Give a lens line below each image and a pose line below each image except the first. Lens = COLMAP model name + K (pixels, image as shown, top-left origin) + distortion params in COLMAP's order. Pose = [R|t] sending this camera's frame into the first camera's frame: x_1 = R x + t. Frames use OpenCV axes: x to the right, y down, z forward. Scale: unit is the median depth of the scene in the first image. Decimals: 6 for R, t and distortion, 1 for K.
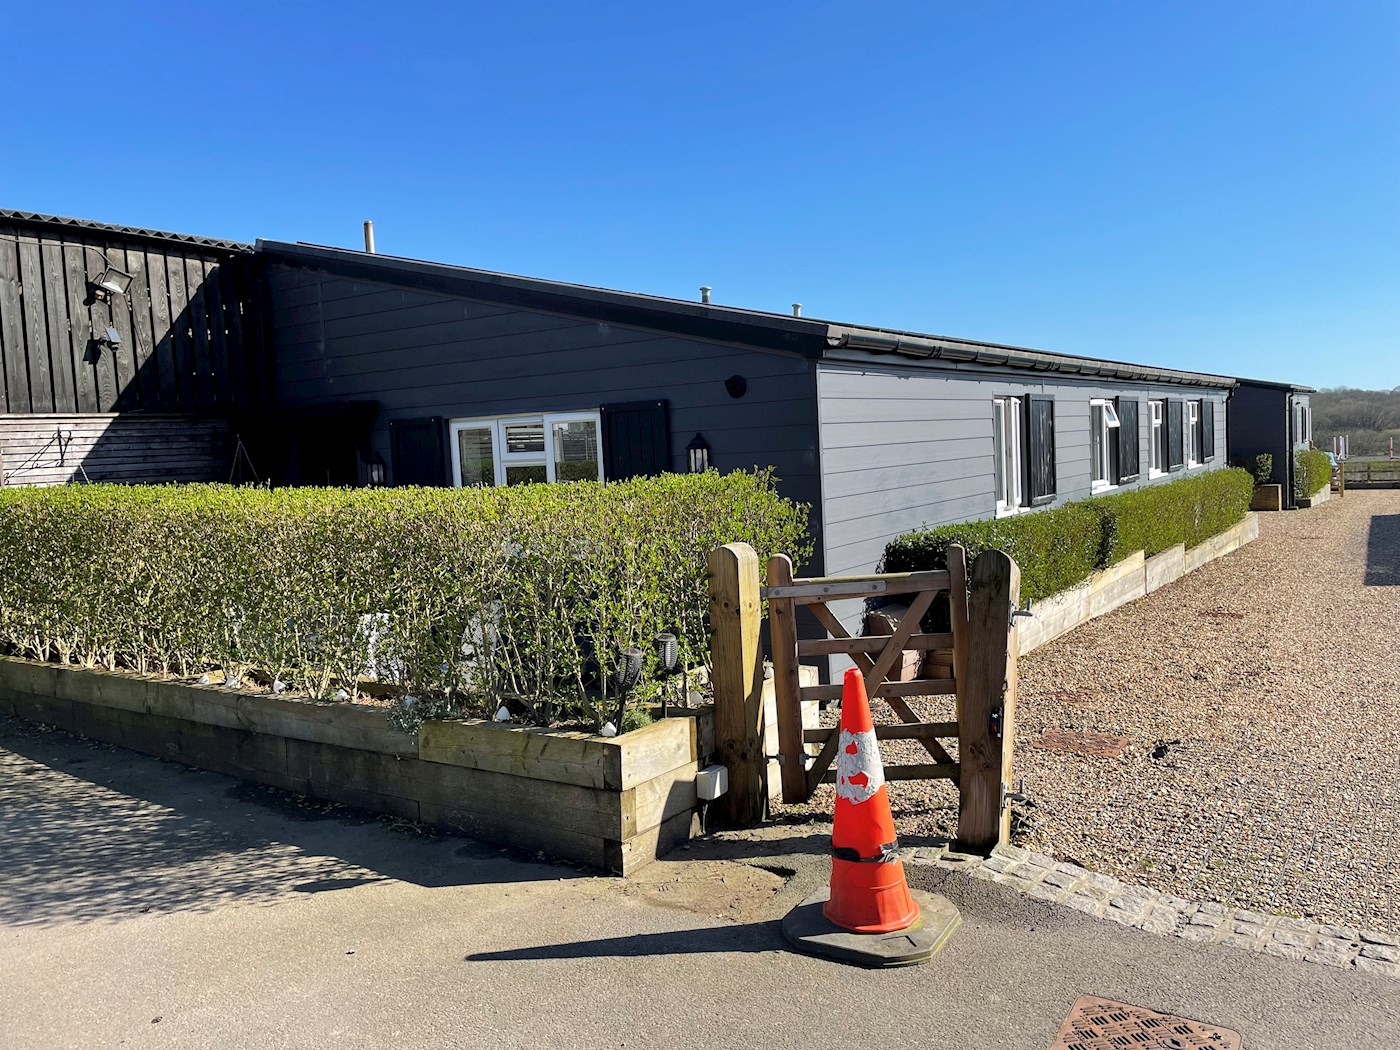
lens RADIAL K [[1045.8, 0, 707.0], [0, 1045.8, 526.4], [0, 0, 1]] dist [0.066078, -0.083501]
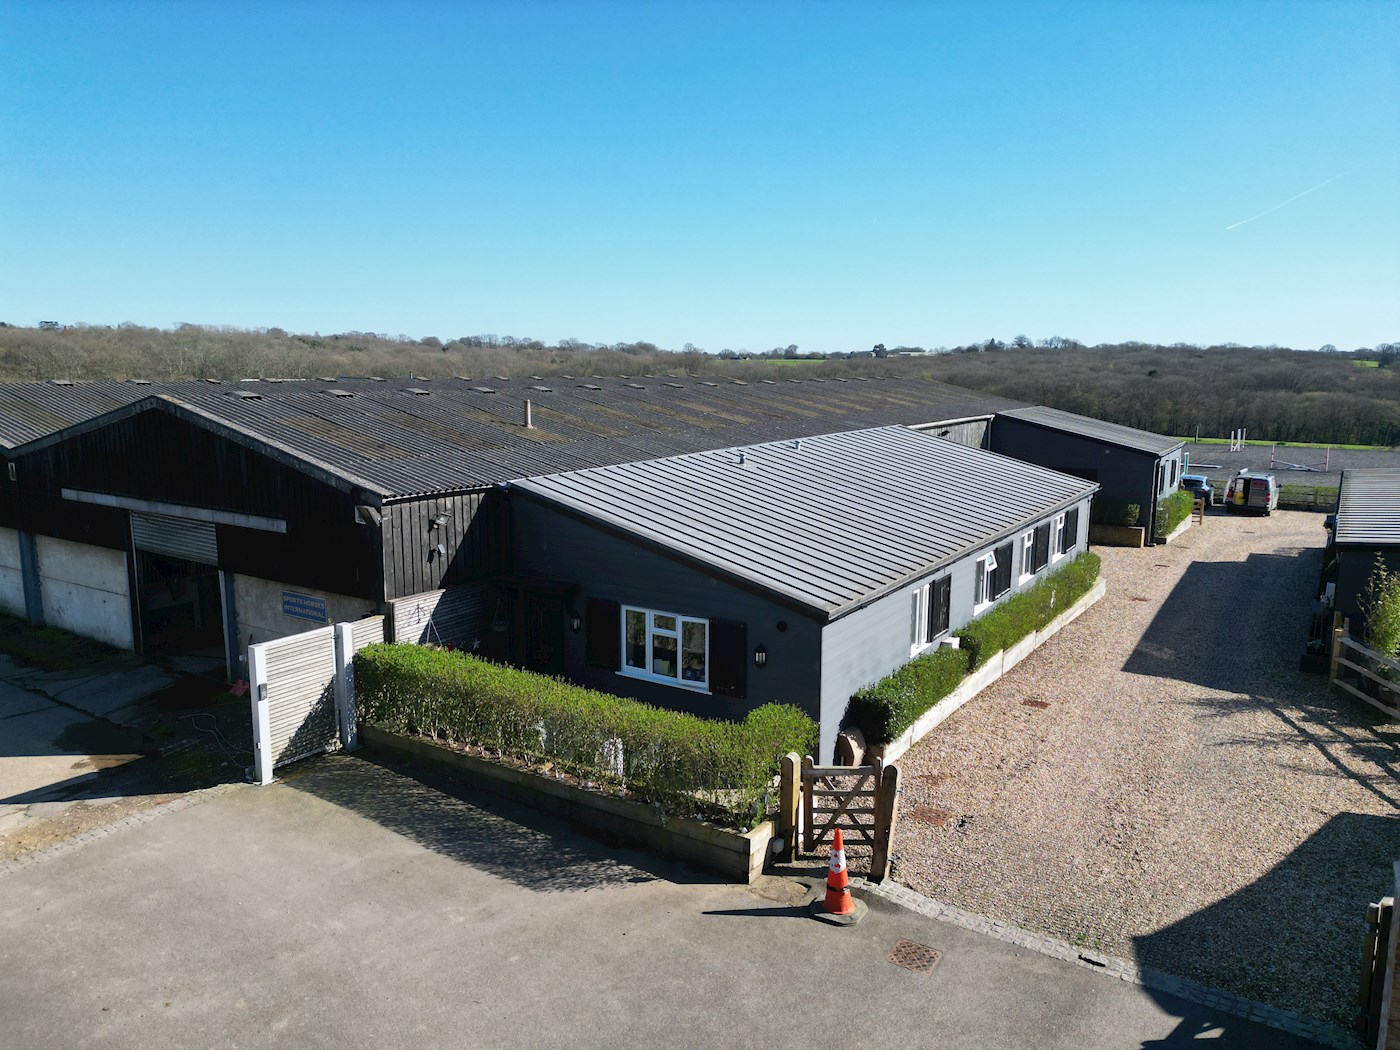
lens RADIAL K [[978.6, 0, 696.0], [0, 978.6, 525.3], [0, 0, 1]] dist [0.042688, -0.011330]
pose [[0.998632, 0.048295, 0.020039, -0.278535], [-0.049987, 0.994223, 0.094982, -0.746596], [-0.015336, -0.095854, 0.995277, -1.312800]]
